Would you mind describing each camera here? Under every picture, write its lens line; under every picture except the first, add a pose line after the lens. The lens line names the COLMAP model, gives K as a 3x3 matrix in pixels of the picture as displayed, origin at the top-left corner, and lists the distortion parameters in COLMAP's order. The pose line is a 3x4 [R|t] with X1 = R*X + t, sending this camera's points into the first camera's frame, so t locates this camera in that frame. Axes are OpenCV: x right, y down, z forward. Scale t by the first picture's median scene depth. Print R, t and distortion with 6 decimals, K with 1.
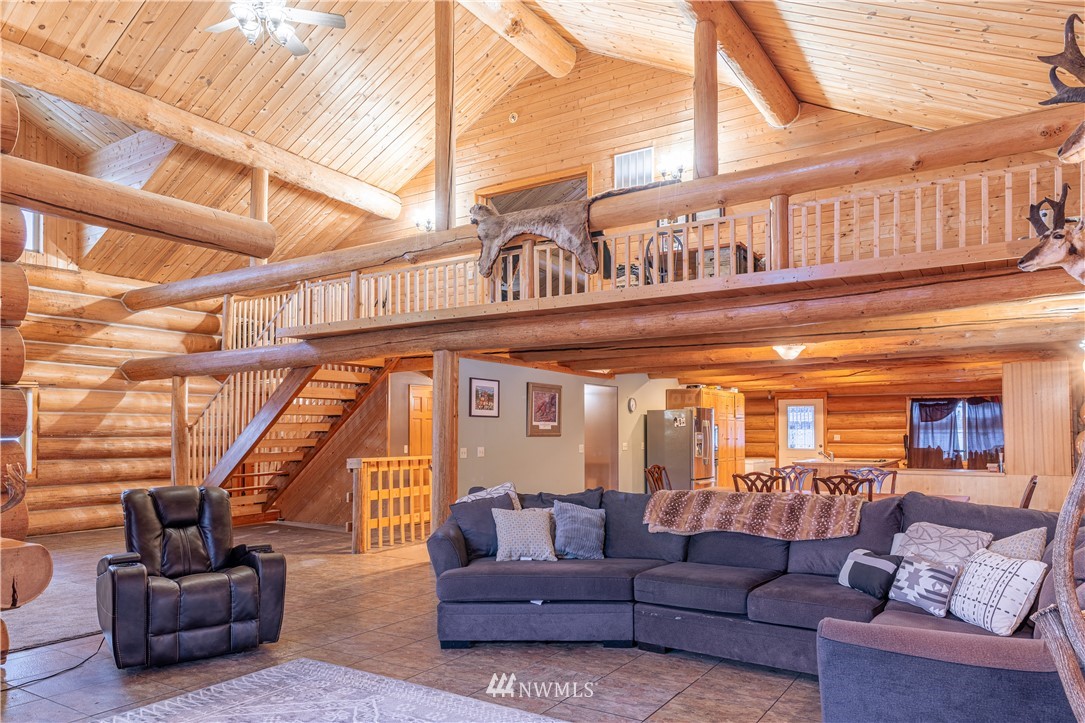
lens RADIAL K [[750.3, 0, 543.1], [0, 750.3, 361.8], [0, 0, 1]] dist [0.007515, 0.001121]
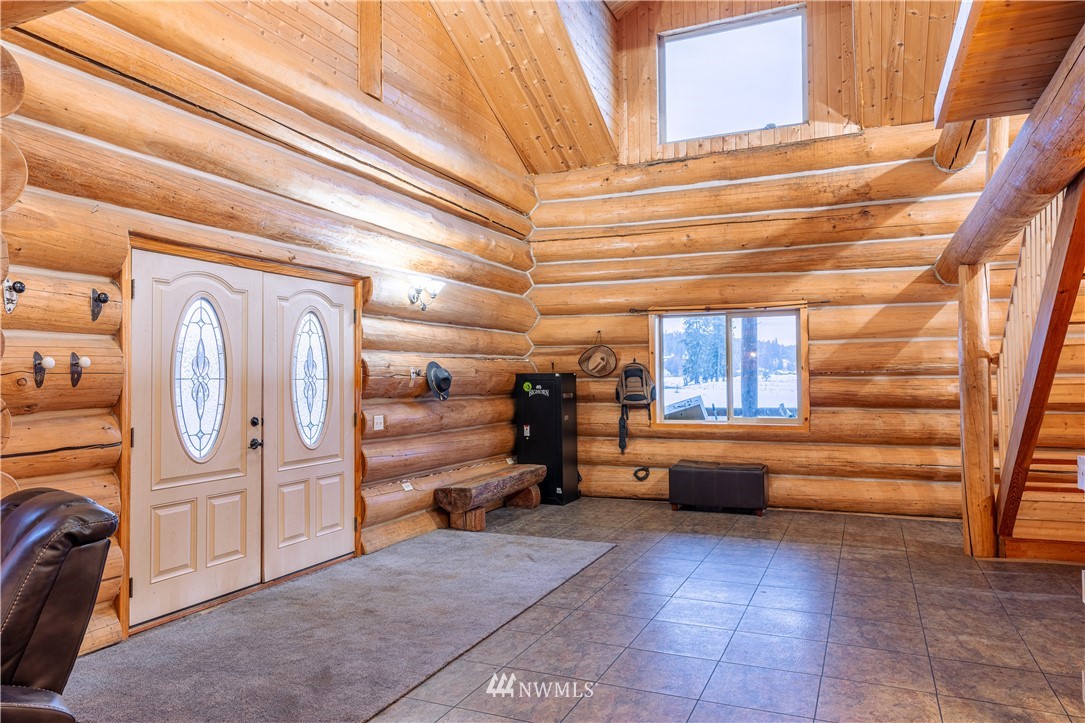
lens RADIAL K [[750.3, 0, 540.5], [0, 750.3, 361.0], [0, 0, 1]] dist [0.007515, 0.001121]
pose [[0.145735, -0.016580, -0.989185, 0.008866], [0.103420, 0.994637, -0.001435, 0.057231], [0.983903, -0.102093, 0.146668, 0.607914]]
